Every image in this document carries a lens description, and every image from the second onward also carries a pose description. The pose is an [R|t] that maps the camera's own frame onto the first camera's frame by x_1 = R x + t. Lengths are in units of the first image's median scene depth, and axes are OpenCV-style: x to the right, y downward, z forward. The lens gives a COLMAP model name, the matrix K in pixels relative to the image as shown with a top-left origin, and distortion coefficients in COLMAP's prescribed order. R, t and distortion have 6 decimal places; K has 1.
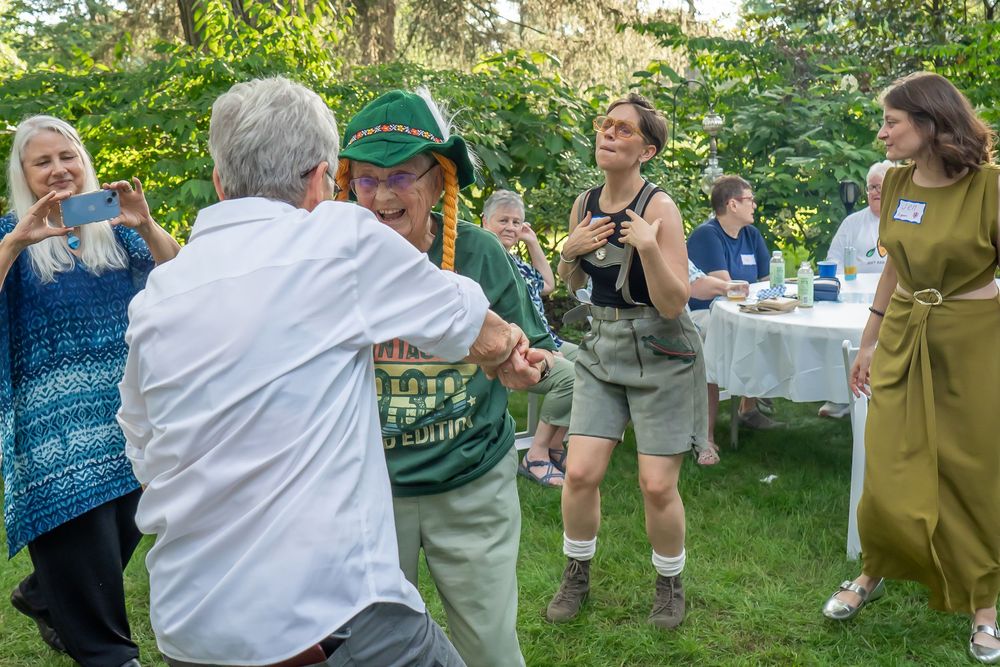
lens RADIAL K [[1188.3, 0, 500.0], [0, 1188.3, 333.5], [0, 0, 1]] dist [0.013668, 0.003459]
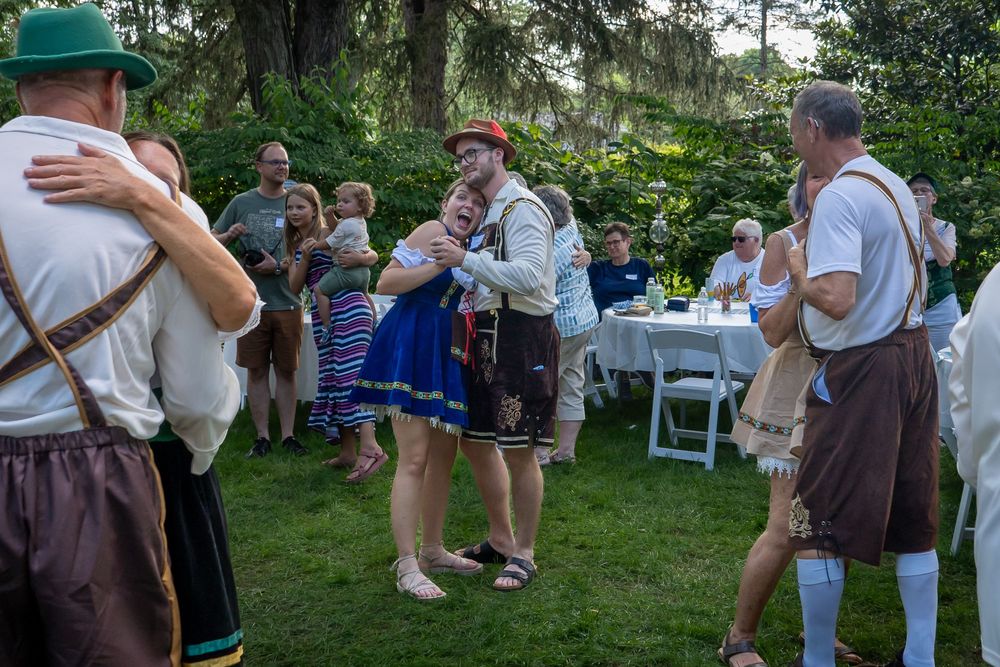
lens RADIAL K [[1364.0, 0, 500.0], [0, 1364.0, 333.5], [0, 0, 1]] dist [-0.031011, -0.015290]
pose [[0.997751, 0.035969, -0.056559, 0.094810], [-0.038769, 0.998036, -0.049208, 0.058953], [0.054678, 0.051290, 0.997186, -0.452754]]
